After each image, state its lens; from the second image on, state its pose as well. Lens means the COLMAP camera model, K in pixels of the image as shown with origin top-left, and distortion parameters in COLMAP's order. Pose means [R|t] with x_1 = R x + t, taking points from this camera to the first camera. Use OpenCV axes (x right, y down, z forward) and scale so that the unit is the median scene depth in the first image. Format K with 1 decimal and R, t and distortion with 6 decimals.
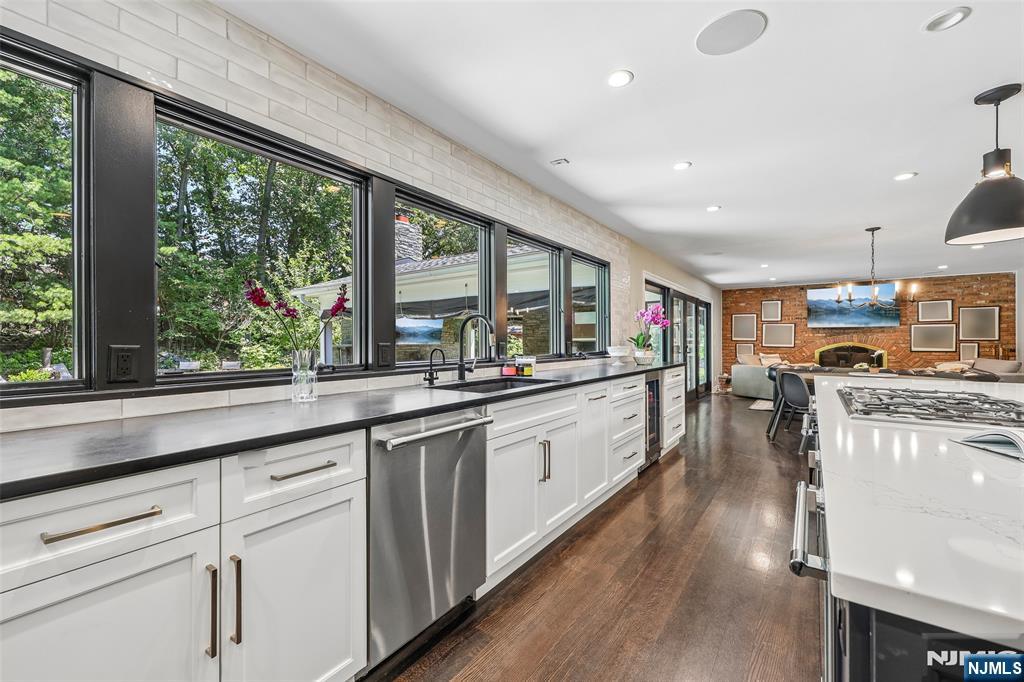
lens RADIAL K [[411.2, 0, 511.5], [0, 411.2, 341.2], [0, 0, 1]] dist [0.002028, 0.000203]
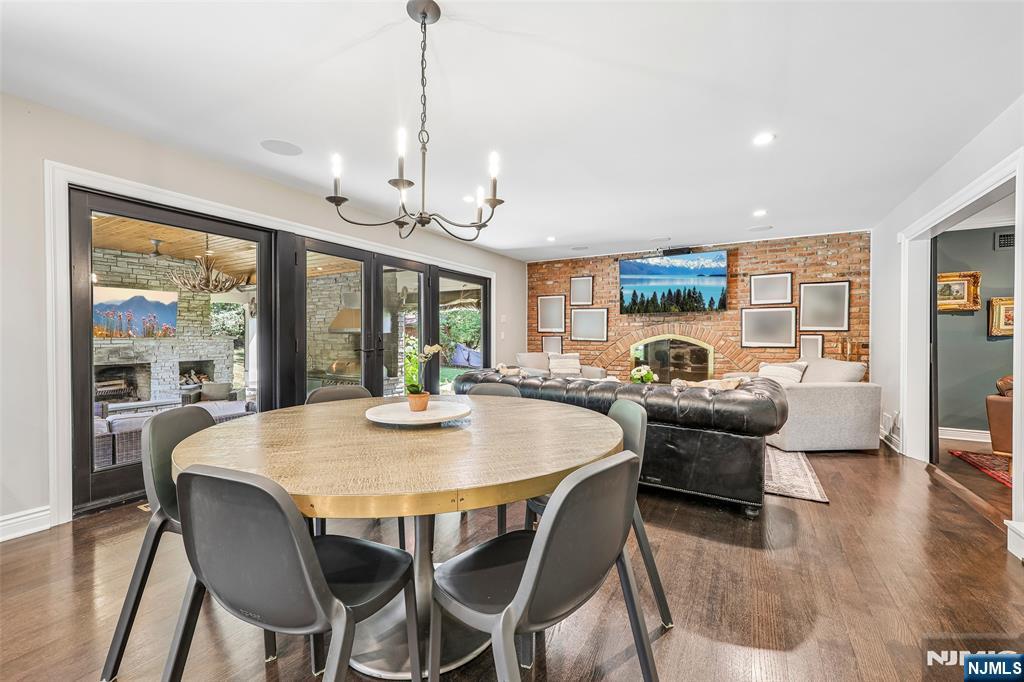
lens RADIAL K [[411.2, 0, 512.6], [0, 411.2, 341.1], [0, 0, 1]] dist [0.002028, 0.000203]
pose [[0.996086, 0.000747, 0.088388, 0.566323], [-0.001865, 0.999919, 0.012567, 0.006788], [-0.088371, -0.012683, 0.996007, 0.368821]]
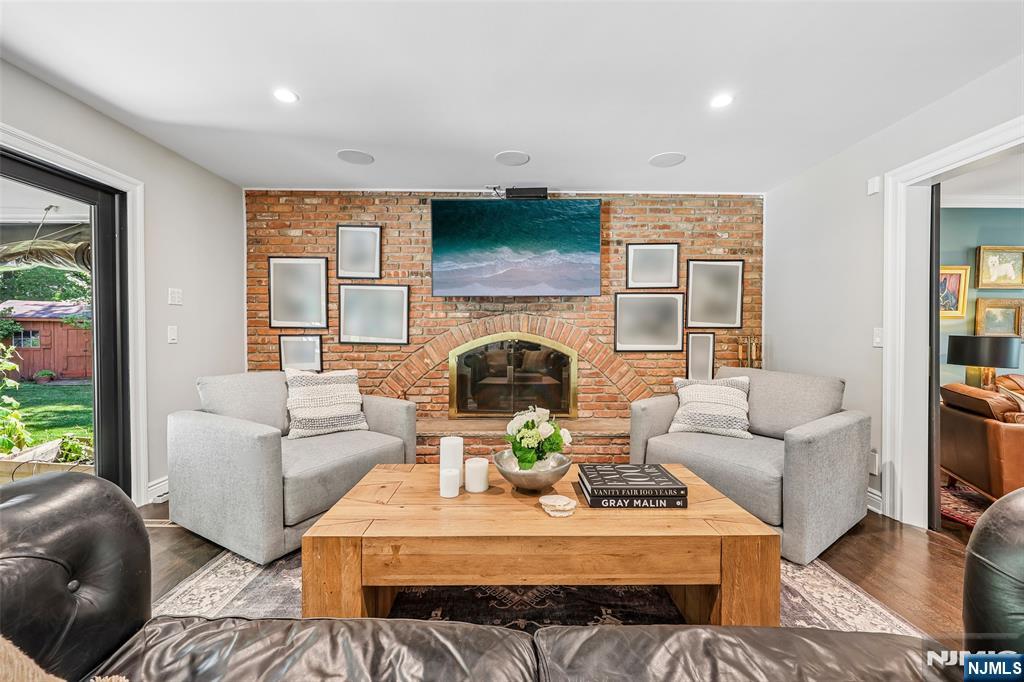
lens RADIAL K [[411.2, 0, 509.9], [0, 411.2, 339.4], [0, 0, 1]] dist [0.002028, 0.000203]
pose [[0.812005, -0.006839, 0.583610, 0.656124], [-0.001602, 0.999901, 0.013947, 0.004896], [-0.583648, -0.012260, 0.811914, 0.755156]]
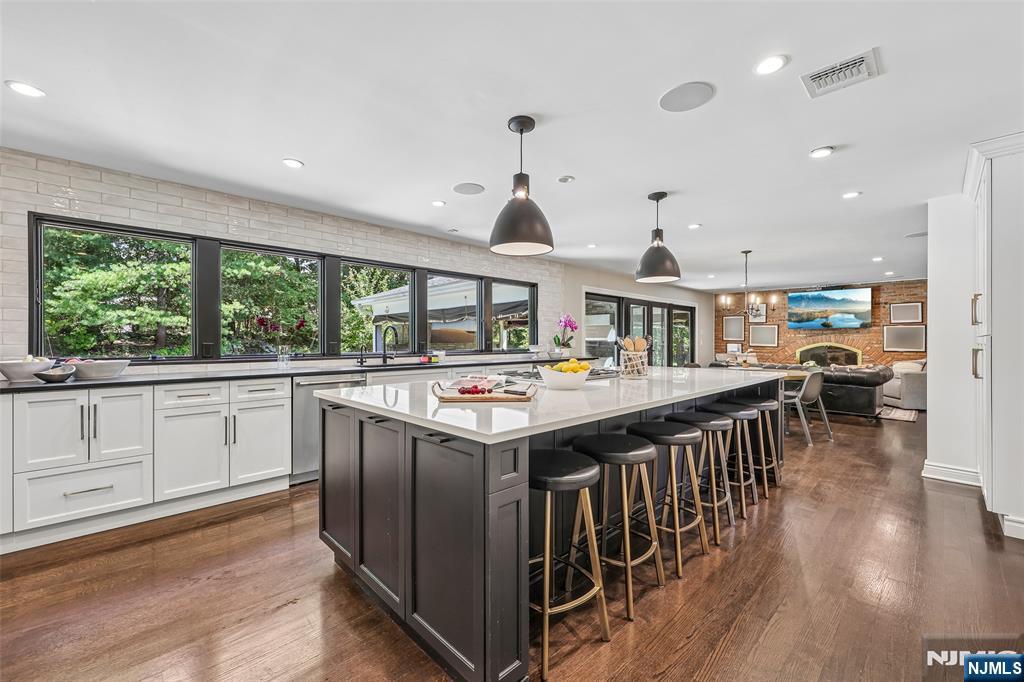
lens RADIAL K [[411.2, 0, 516.8], [0, 411.2, 339.8], [0, 0, 1]] dist [0.002028, 0.000203]
pose [[0.982890, 0.002374, -0.184178, 0.267105], [-0.002484, 0.999997, -0.000369, -0.002580], [0.184177, 0.000820, 0.982893, -0.219064]]
